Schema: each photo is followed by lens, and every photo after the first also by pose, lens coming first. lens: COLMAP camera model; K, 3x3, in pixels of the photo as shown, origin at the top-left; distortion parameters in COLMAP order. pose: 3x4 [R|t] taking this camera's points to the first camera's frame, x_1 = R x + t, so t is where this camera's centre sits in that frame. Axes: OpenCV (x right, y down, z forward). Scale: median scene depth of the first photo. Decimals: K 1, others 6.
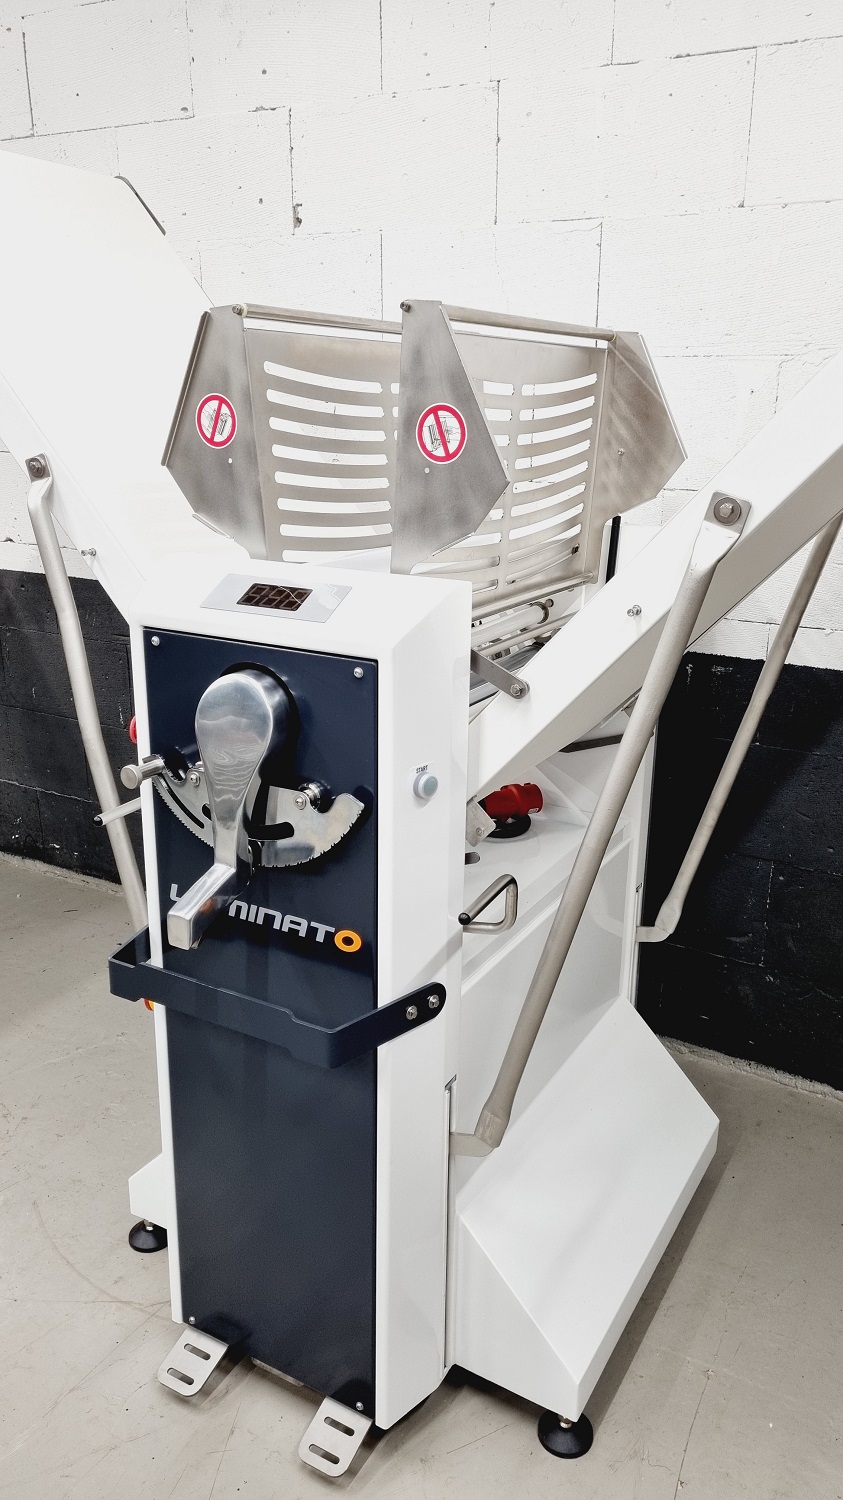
lens RADIAL K [[1133.6, 0, 445.9], [0, 1133.6, 753.4], [0, 0, 1]] dist [0.036630, -0.005158]
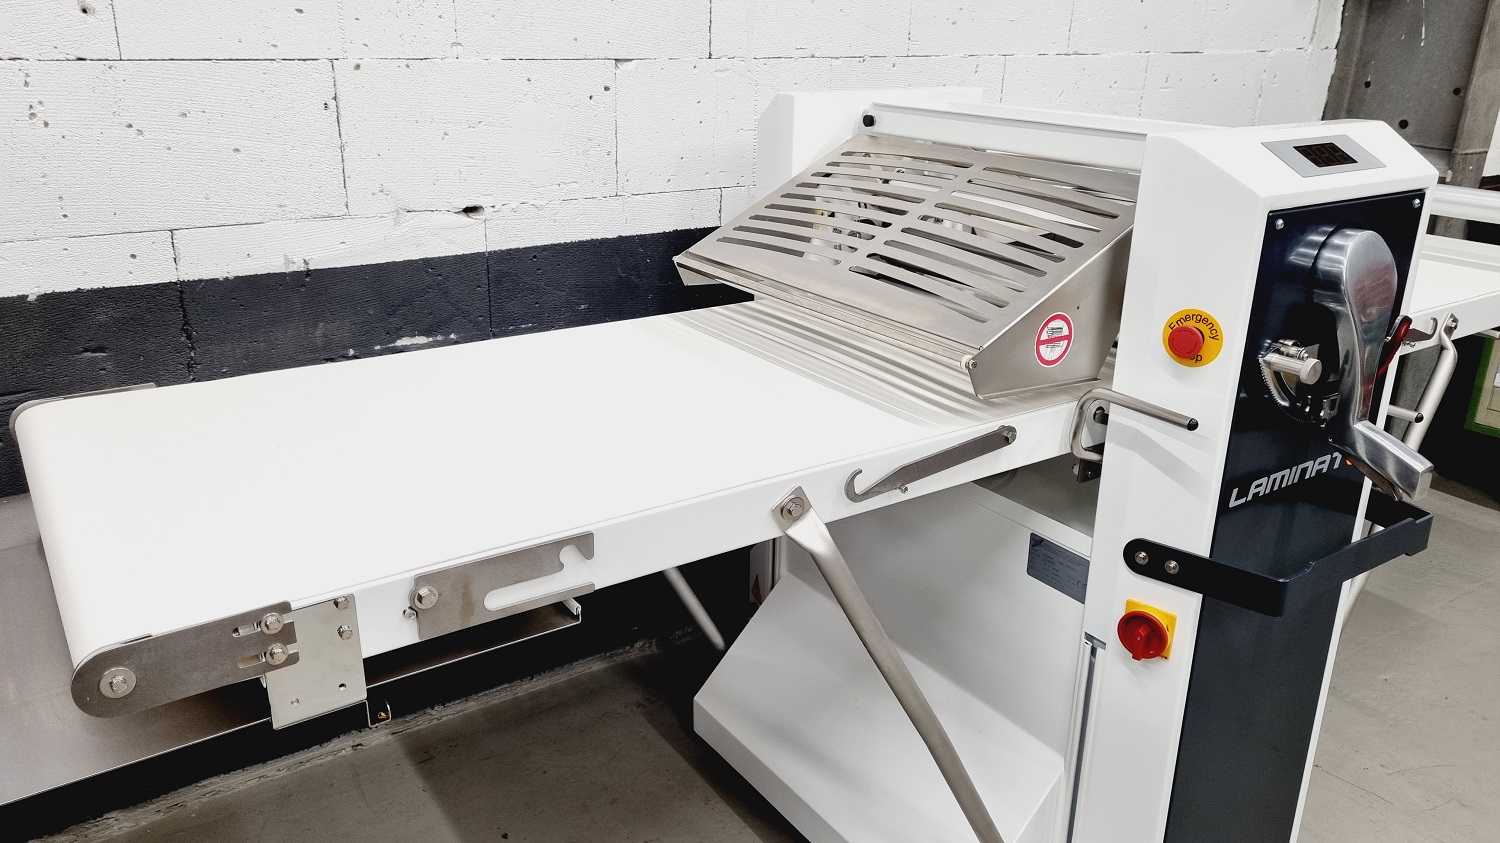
lens RADIAL K [[1133.6, 0, 748.9], [0, 1133.6, 399.7], [0, 0, 1]] dist [0.036630, -0.005158]
pose [[0.444479, -0.306821, 0.841605, -1.241591], [0.253317, 0.944216, 0.210445, -0.263276], [-0.859226, 0.119654, 0.497407, 0.919579]]
